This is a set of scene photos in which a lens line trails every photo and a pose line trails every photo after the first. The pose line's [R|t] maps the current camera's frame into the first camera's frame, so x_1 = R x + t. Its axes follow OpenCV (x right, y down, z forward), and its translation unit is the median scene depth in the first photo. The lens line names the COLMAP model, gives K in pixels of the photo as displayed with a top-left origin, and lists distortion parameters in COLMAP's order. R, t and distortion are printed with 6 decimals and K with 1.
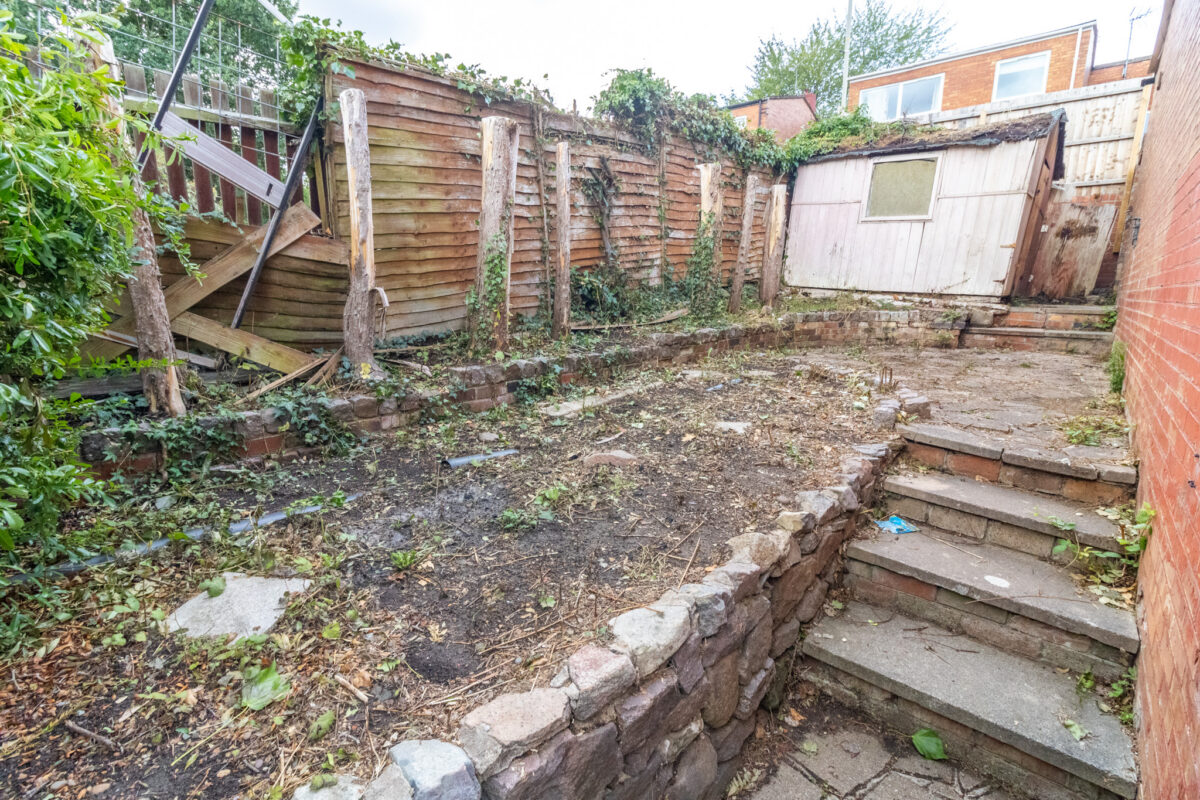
lens RADIAL K [[552.0, 0, 597.9], [0, 552.0, 399.1], [0, 0, 1]] dist [0.003630, 0.000287]
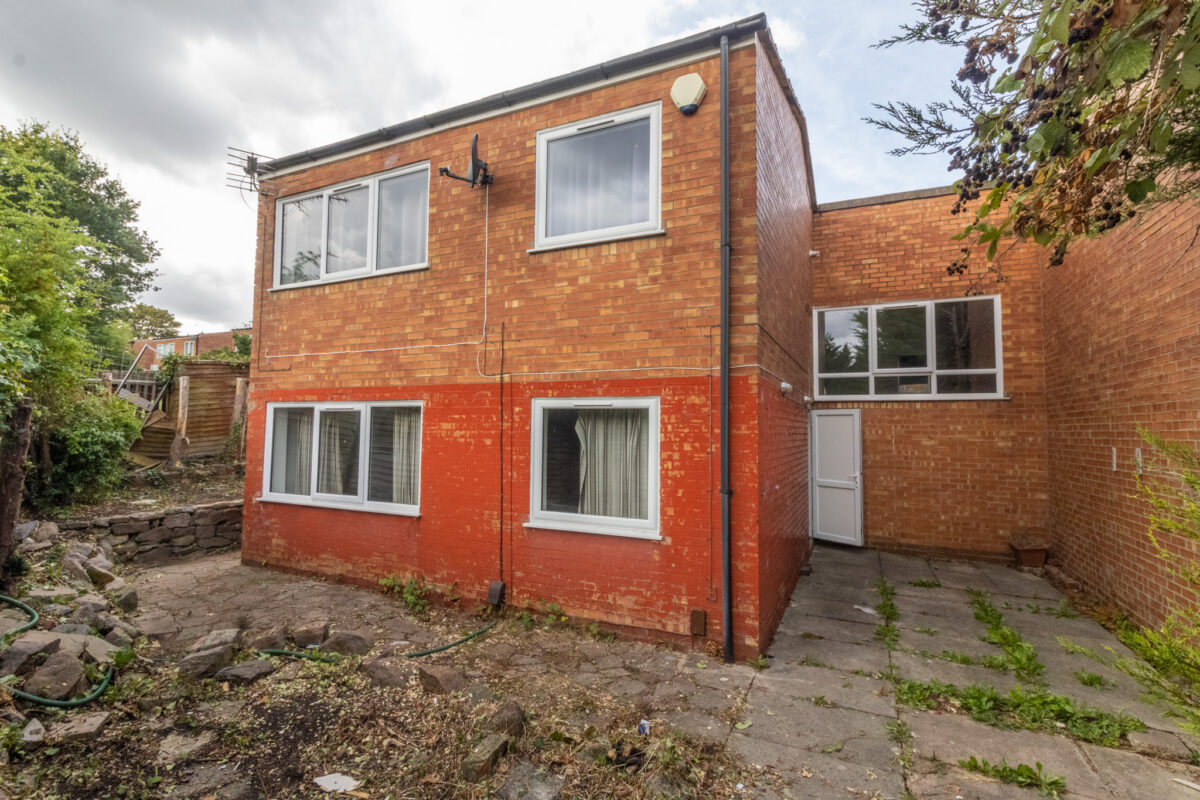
lens RADIAL K [[552.0, 0, 602.8], [0, 552.0, 396.5], [0, 0, 1]] dist [0.003630, 0.000287]
pose [[0.962824, 0.018612, 0.269489, 0.914483], [0.048305, 0.969681, -0.239552, 0.387304], [-0.265777, 0.243664, 0.932733, -2.321453]]
